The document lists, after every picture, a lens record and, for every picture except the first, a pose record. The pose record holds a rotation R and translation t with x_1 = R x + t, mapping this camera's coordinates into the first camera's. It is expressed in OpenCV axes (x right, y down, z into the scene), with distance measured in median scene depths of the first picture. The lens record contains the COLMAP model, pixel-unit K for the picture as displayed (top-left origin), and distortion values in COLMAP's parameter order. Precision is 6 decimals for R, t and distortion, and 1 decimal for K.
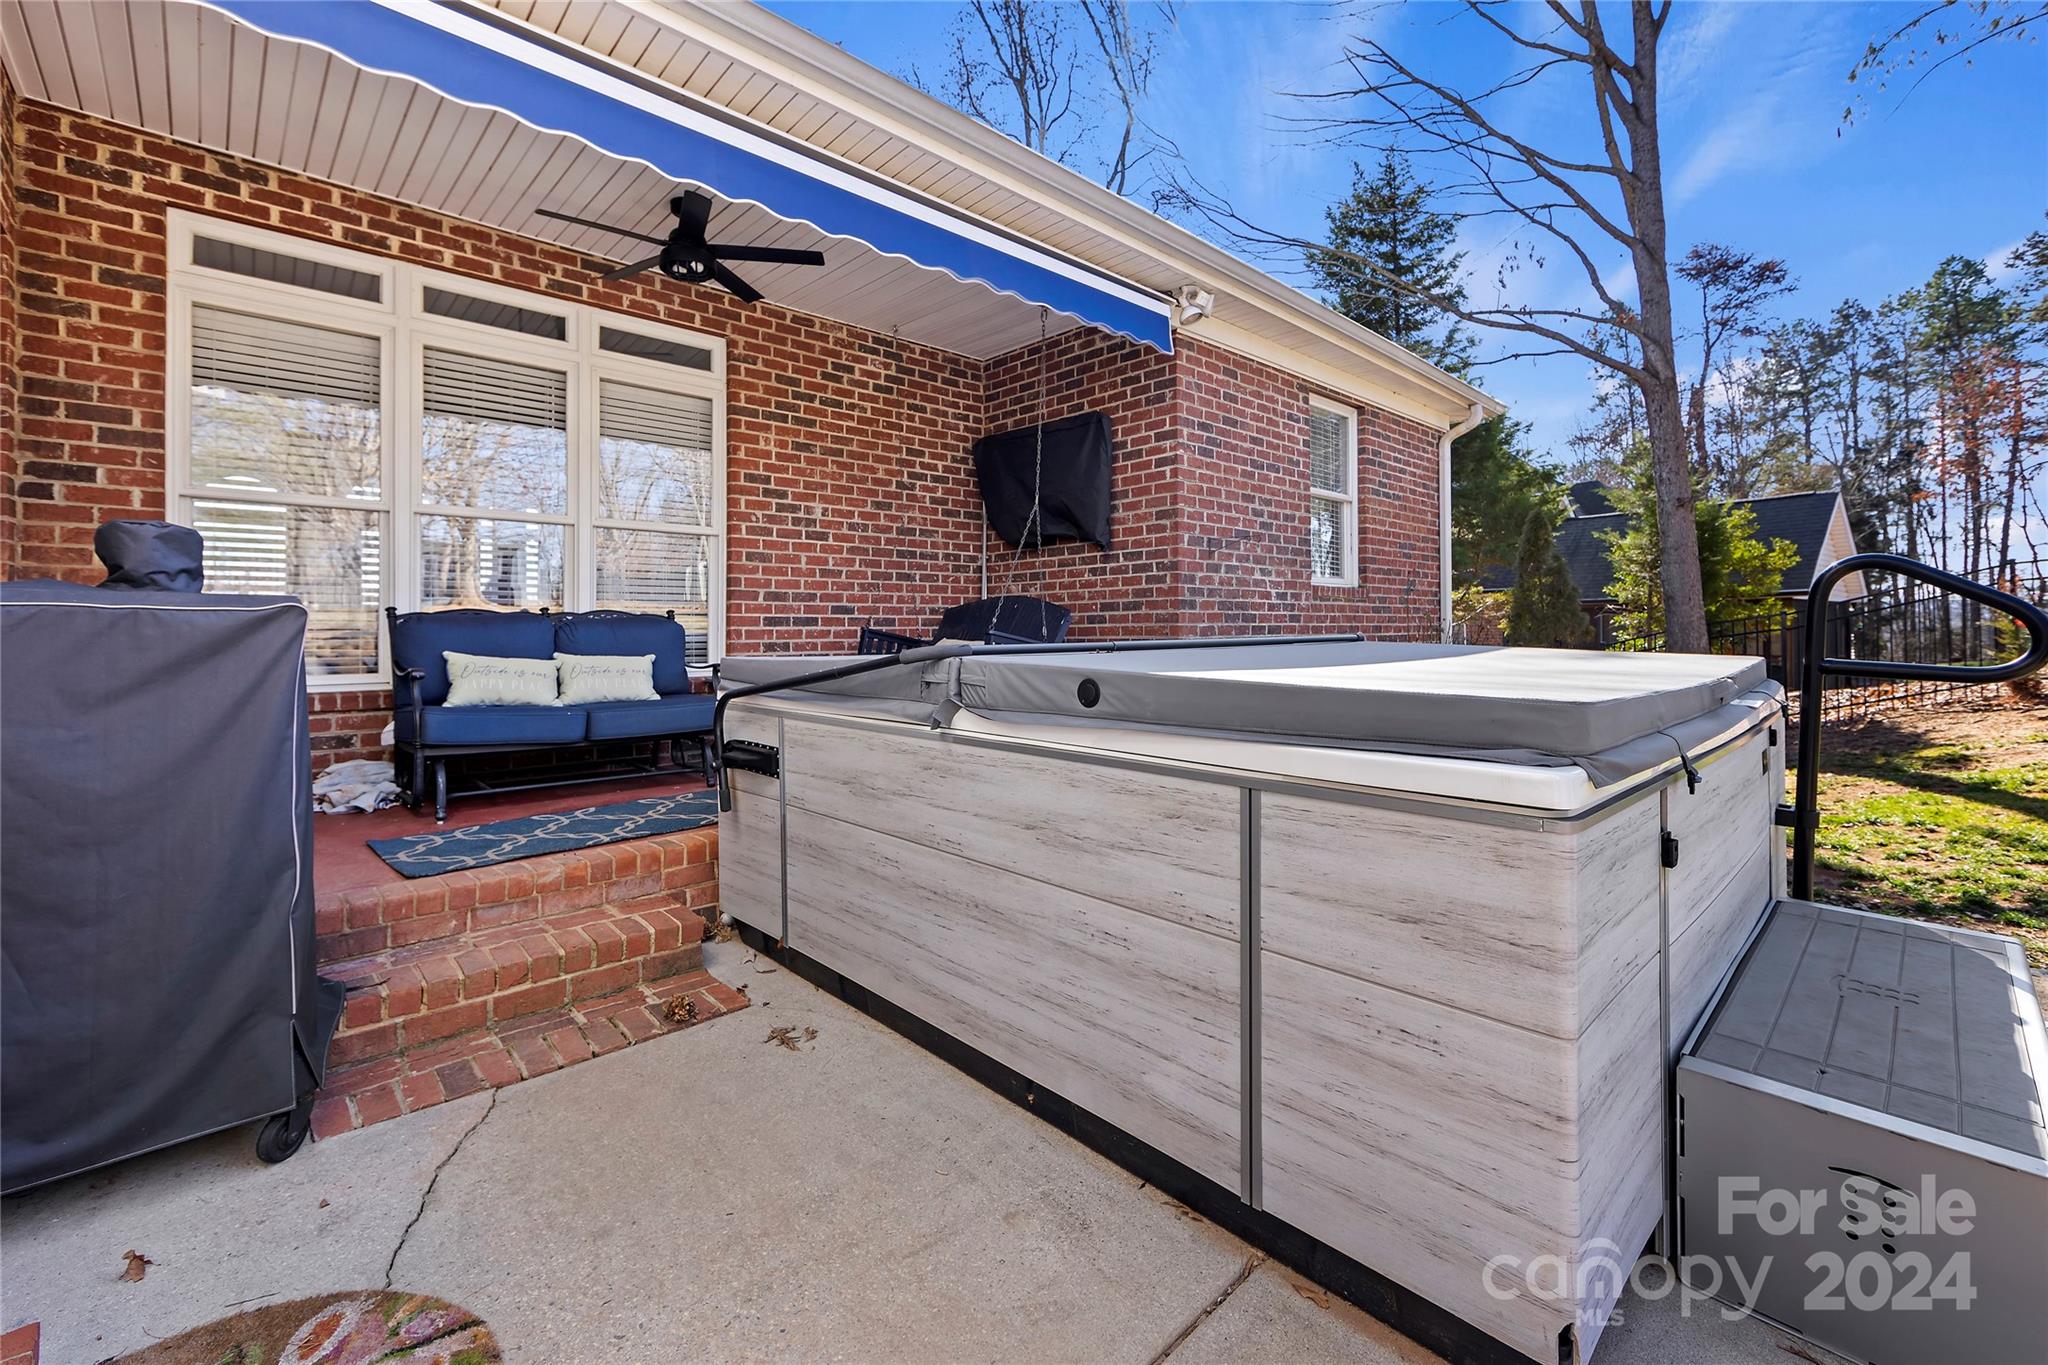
lens RADIAL K [[834.9, 0, 1014.8], [0, 834.9, 623.9], [0, 0, 1]] dist [0.003414, 0.000185]
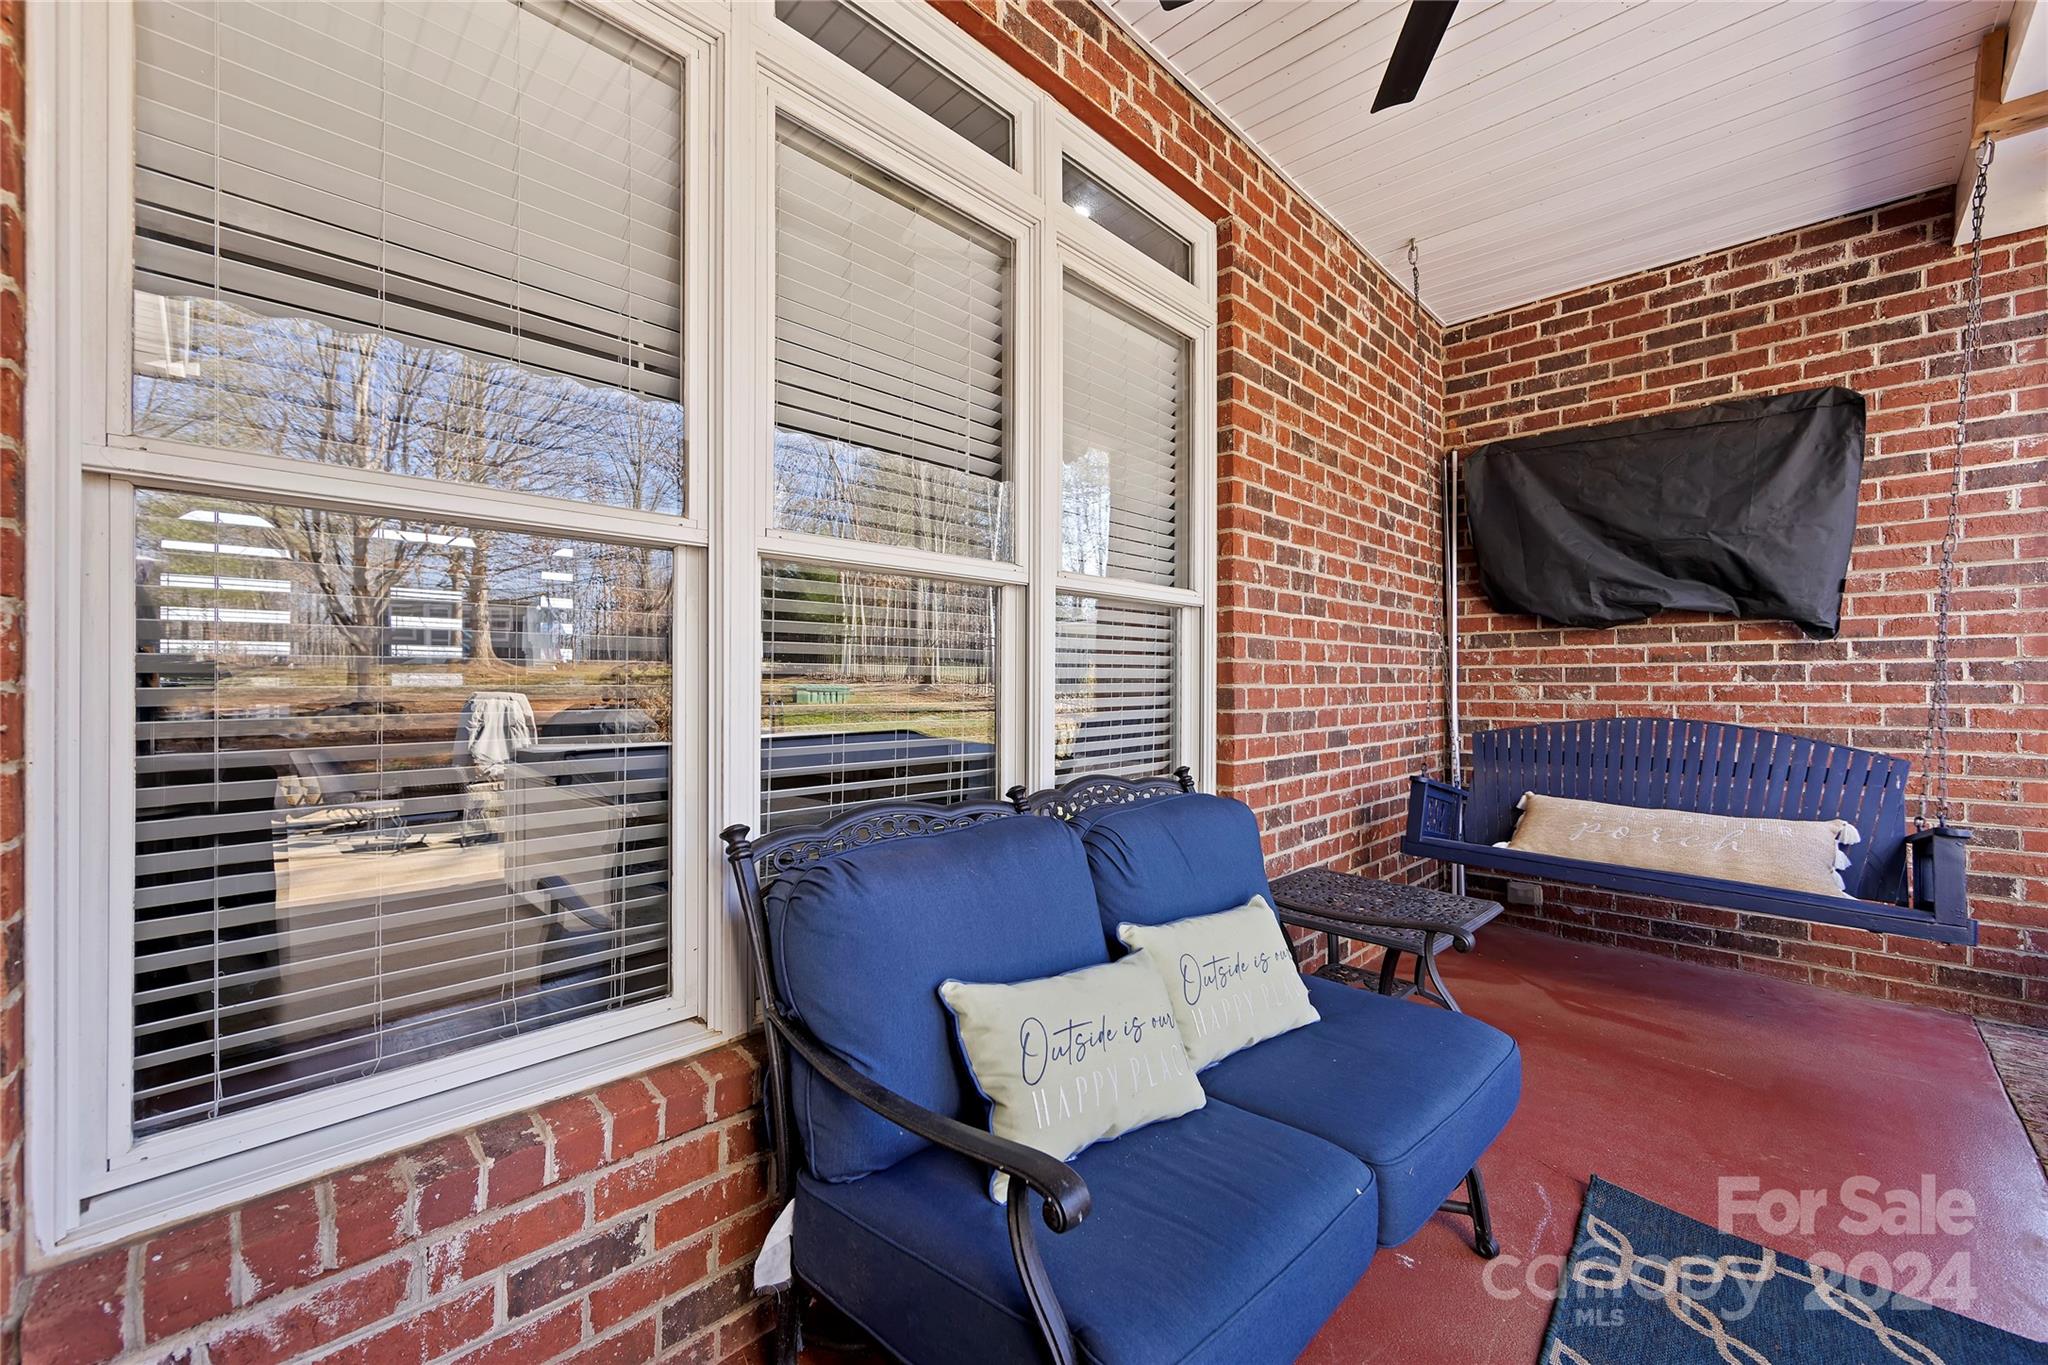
lens RADIAL K [[834.9, 0, 1023.7], [0, 834.9, 681.3], [0, 0, 1]] dist [0.003414, 0.000185]
pose [[0.999426, 0.005866, 0.033371, -0.438837], [-0.005850, 0.999983, -0.000598, -0.054312], [-0.033374, 0.000403, 0.999443, 0.449942]]
